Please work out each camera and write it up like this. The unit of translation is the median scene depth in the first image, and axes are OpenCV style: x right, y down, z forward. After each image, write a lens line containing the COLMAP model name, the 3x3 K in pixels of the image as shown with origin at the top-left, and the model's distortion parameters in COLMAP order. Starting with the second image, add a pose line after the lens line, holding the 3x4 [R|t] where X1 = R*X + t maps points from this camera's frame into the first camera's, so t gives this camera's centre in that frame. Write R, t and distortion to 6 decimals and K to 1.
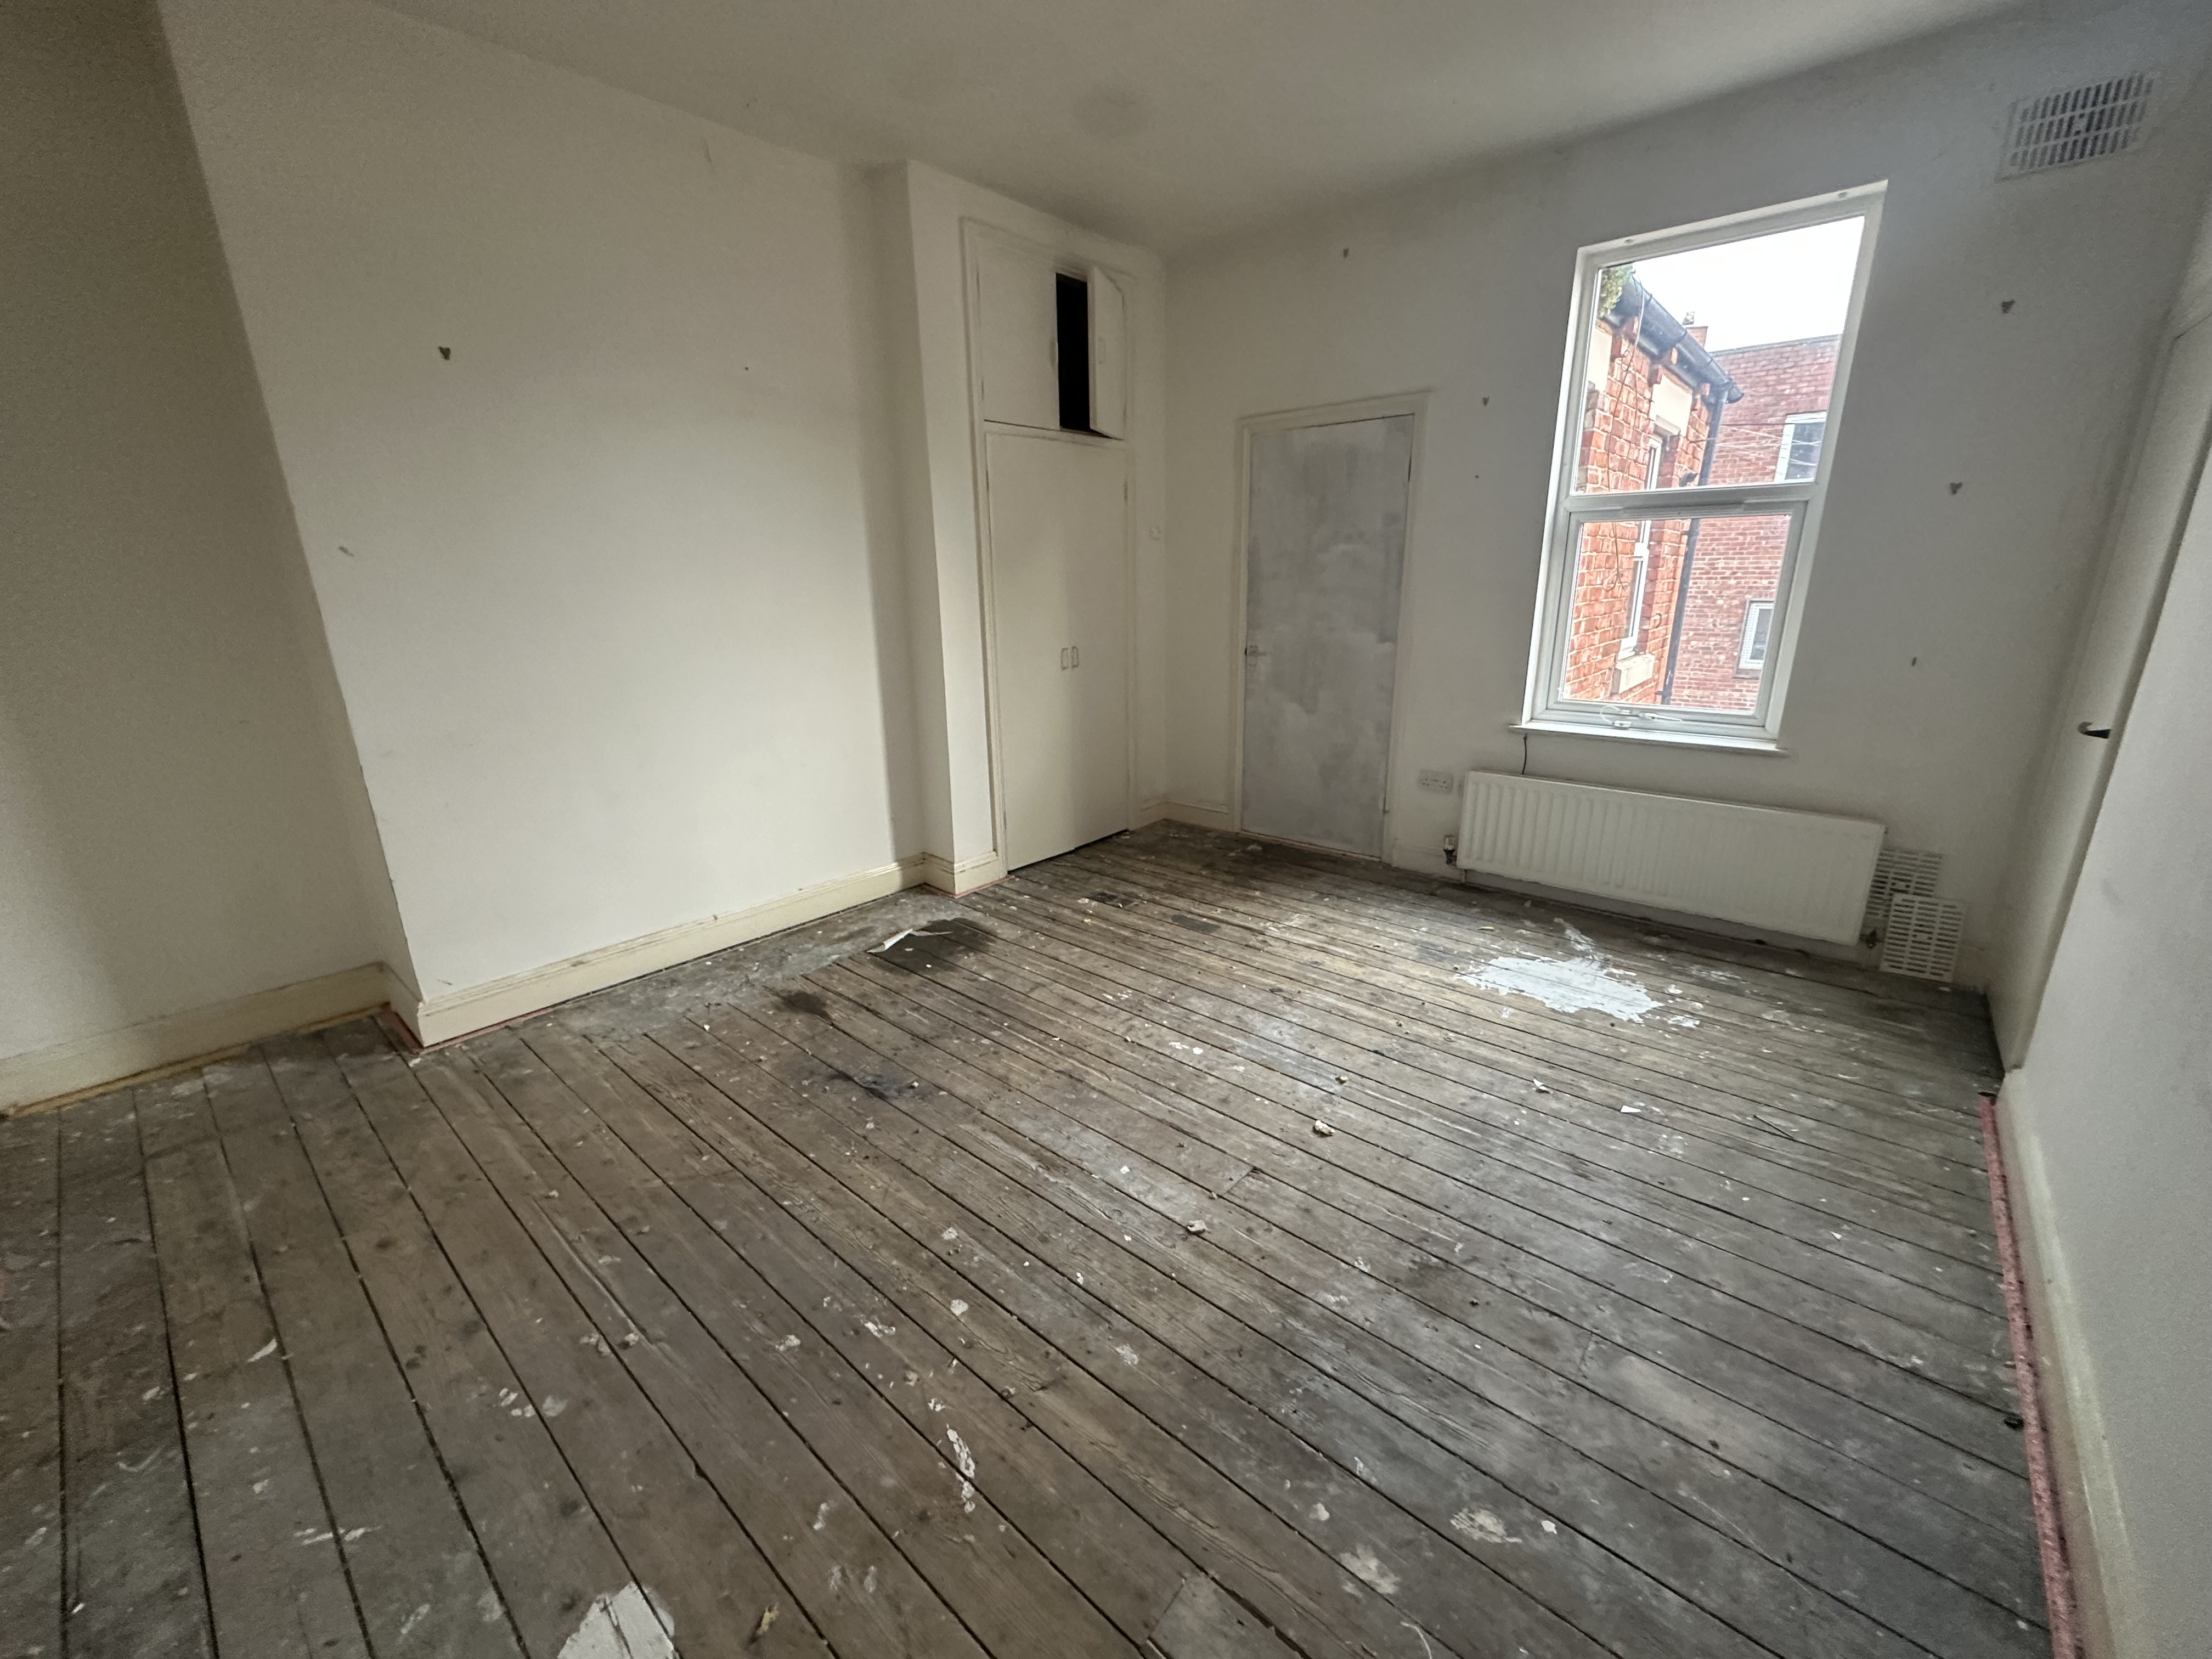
lens RADIAL K [[876.4, 0, 1105.5], [0, 876.4, 826.0], [0, 0, 1]] dist [-0.003576, 0.000516]
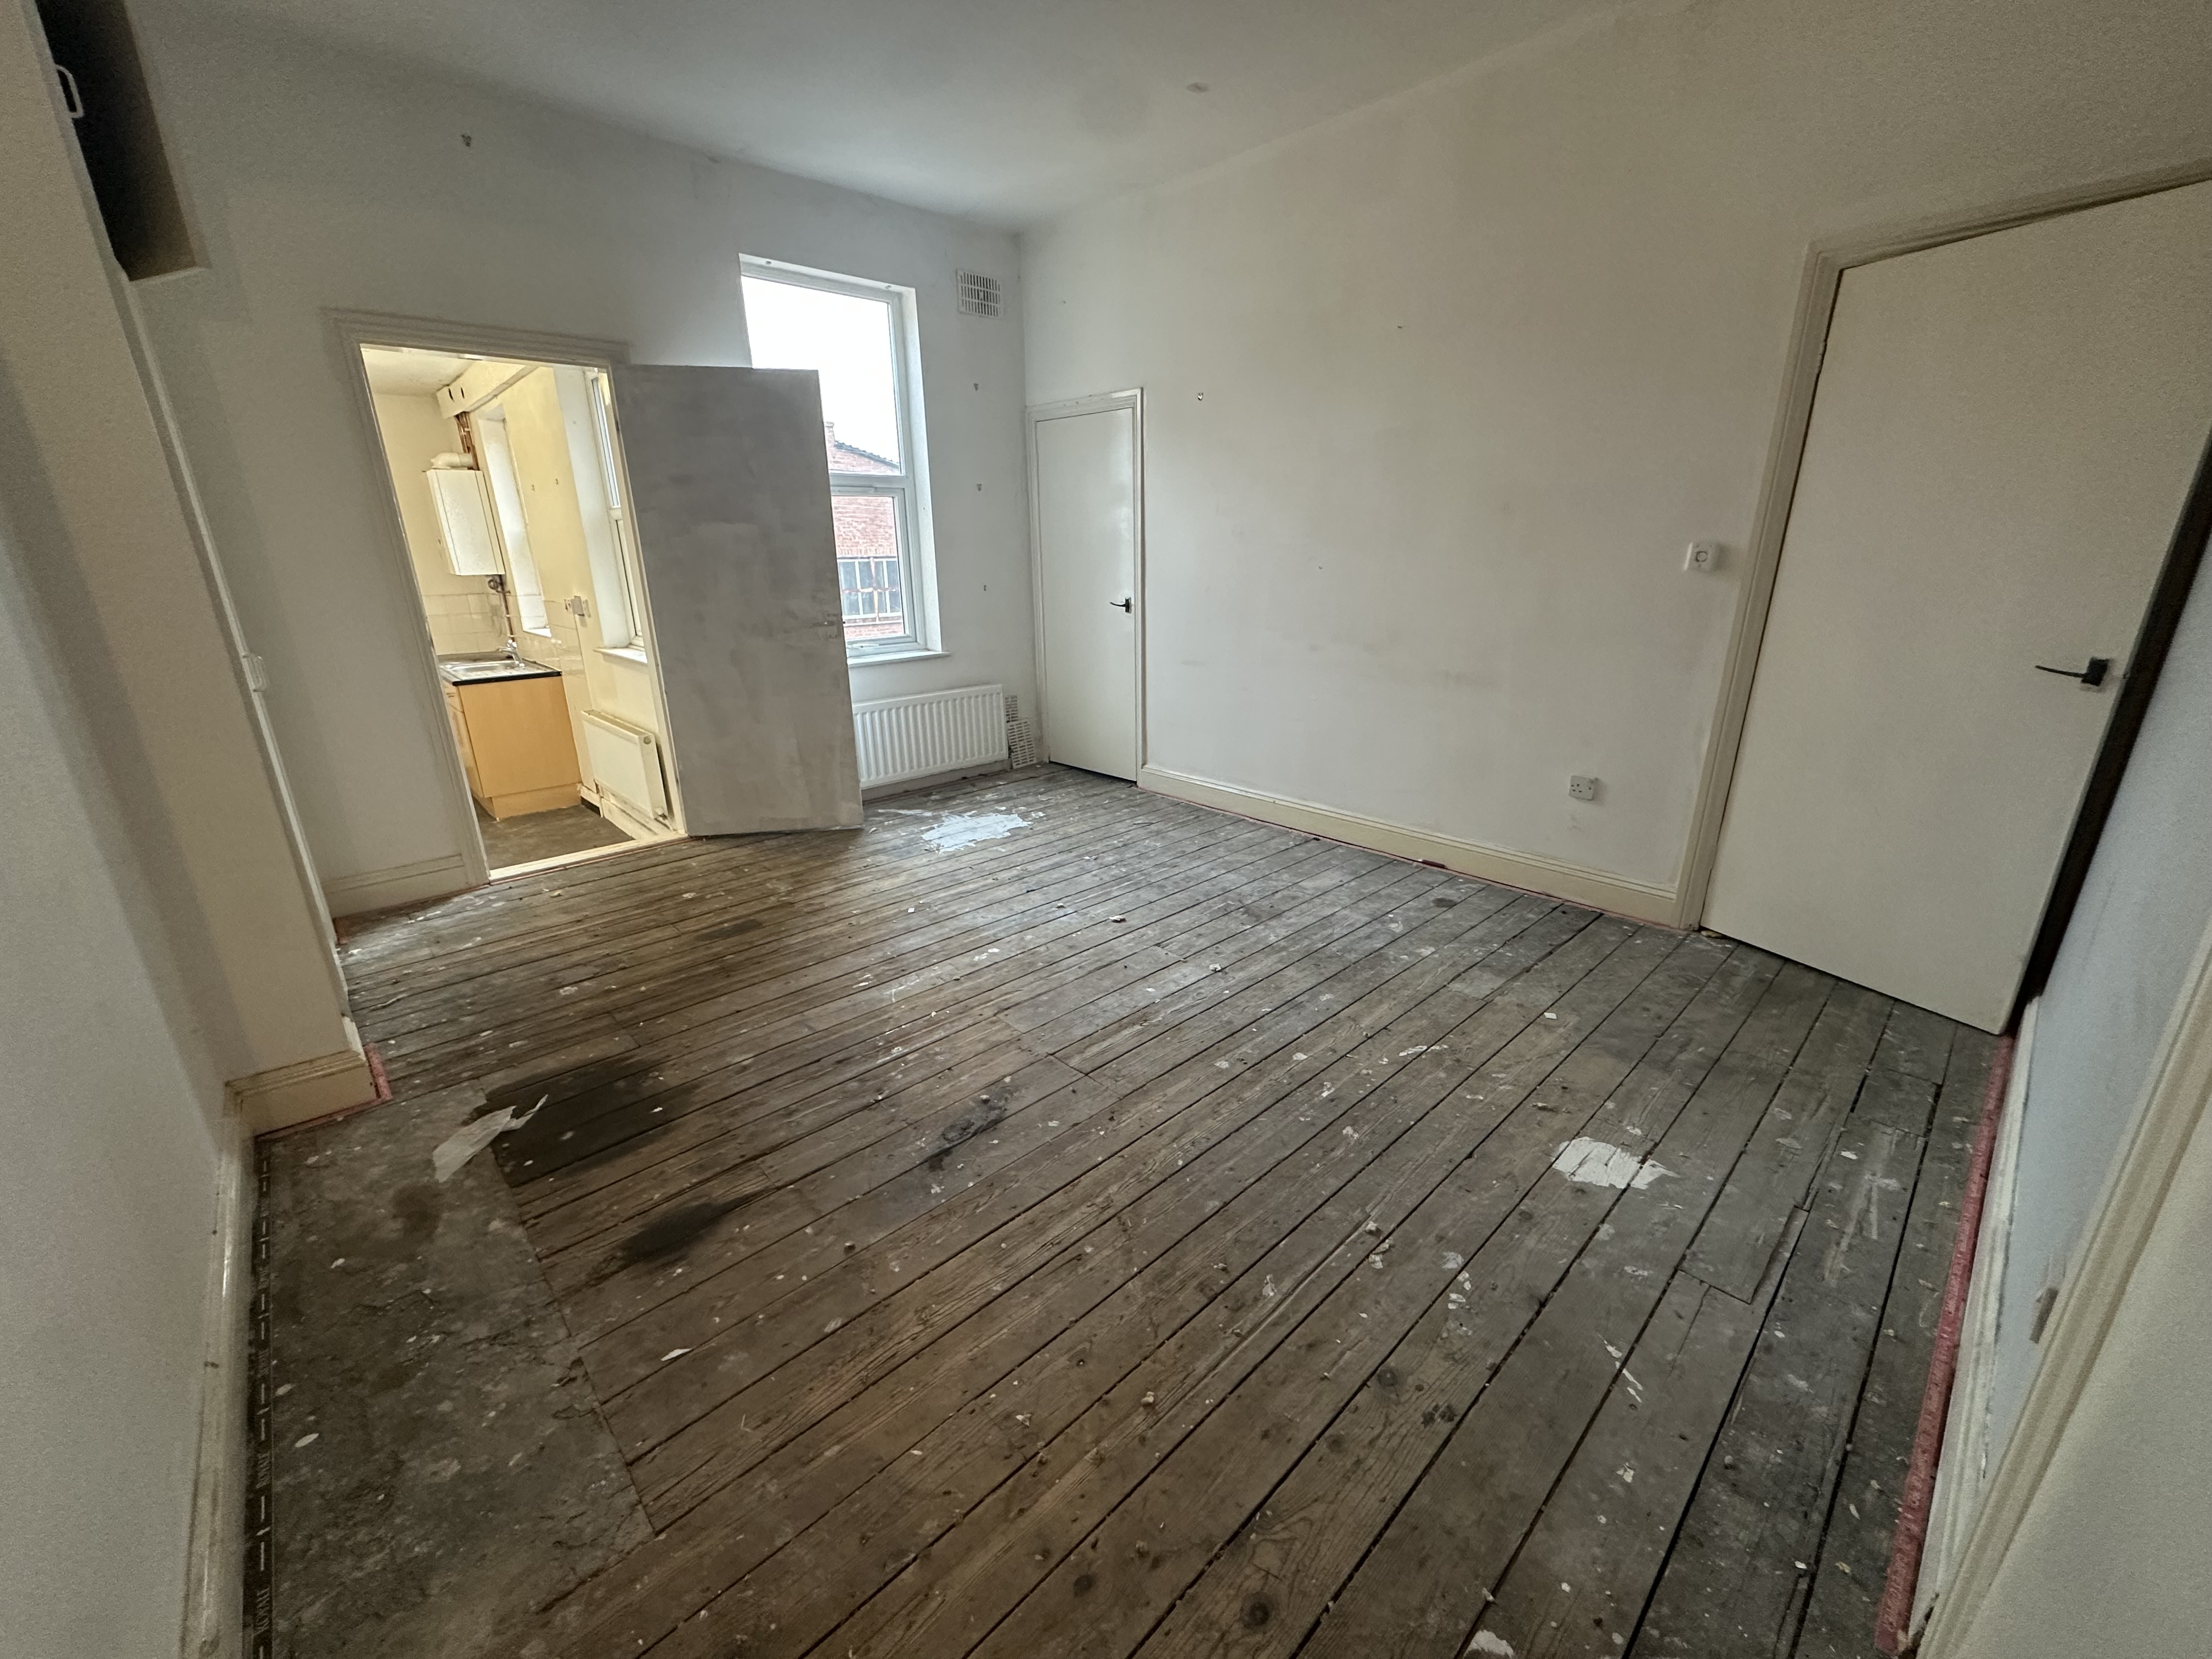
lens RADIAL K [[876.4, 0, 1105.6], [0, 876.4, 827.3], [0, 0, 1]] dist [-0.003576, 0.000516]
pose [[0.105991, -0.290667, 0.950936, -1.047085], [0.294204, 0.922673, 0.249236, -0.143875], [-0.949847, 0.253352, 0.183310, 0.731577]]
